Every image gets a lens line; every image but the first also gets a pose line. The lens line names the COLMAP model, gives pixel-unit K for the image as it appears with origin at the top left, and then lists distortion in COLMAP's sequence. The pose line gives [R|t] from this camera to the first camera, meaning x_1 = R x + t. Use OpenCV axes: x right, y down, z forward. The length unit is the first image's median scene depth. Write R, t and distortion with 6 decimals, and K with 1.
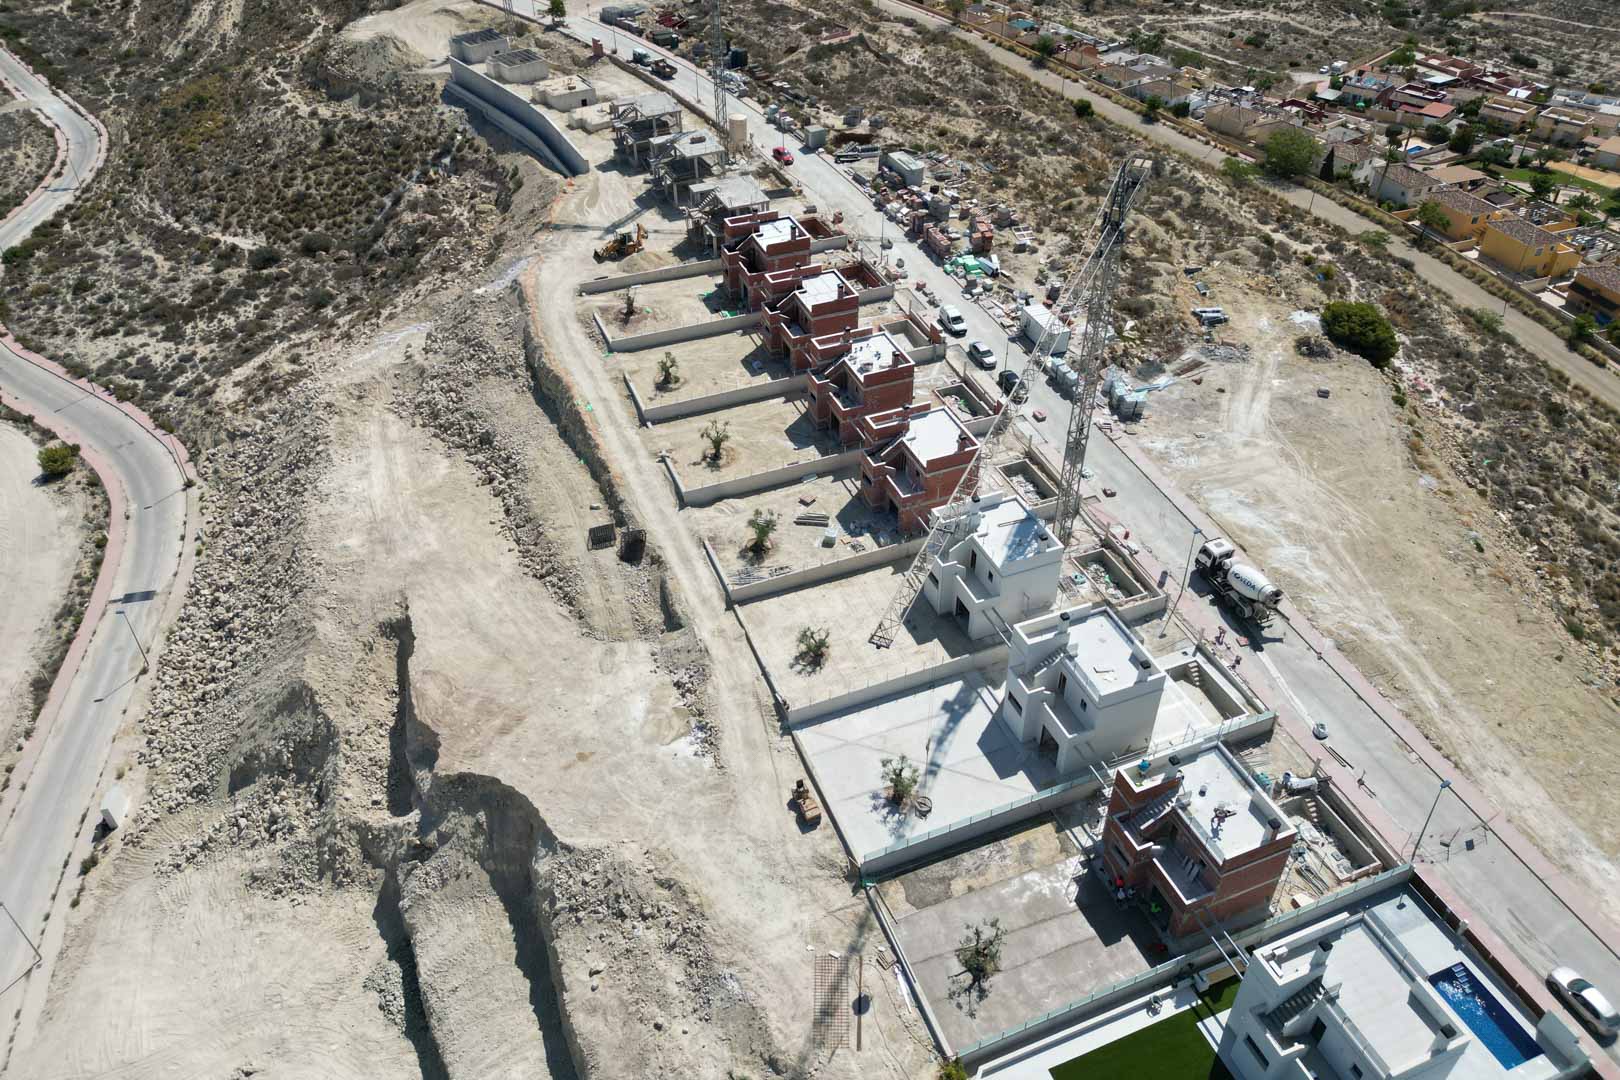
lens RADIAL K [[1134.8, 0, 804.3], [0, 1134.8, 510.9], [0, 0, 1]] dist [0.054103, -0.035701]
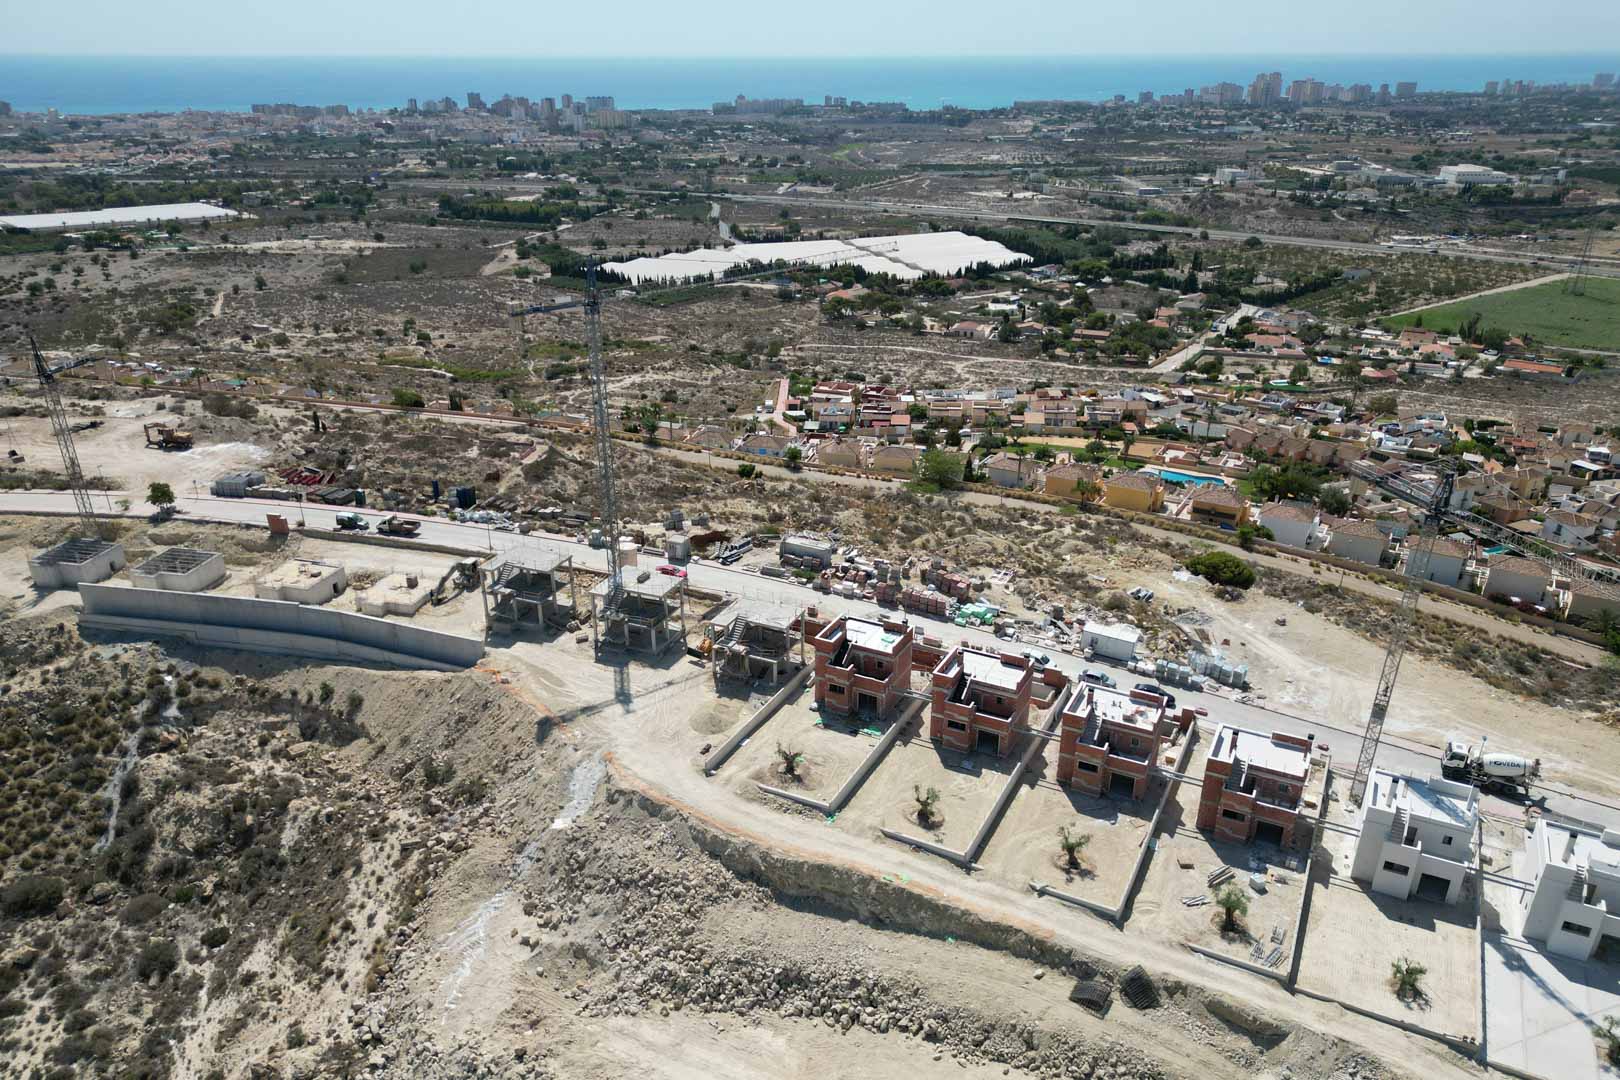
lens RADIAL K [[1161.2, 0, 804.5], [0, 1161.2, 572.9], [0, 0, 1]] dist [0.124899, -0.170977]
pose [[0.743596, -0.259030, 0.616416, -0.531810], [0.402741, 0.909423, -0.103677, -0.174376], [-0.533728, 0.325350, 0.780565, 0.210791]]
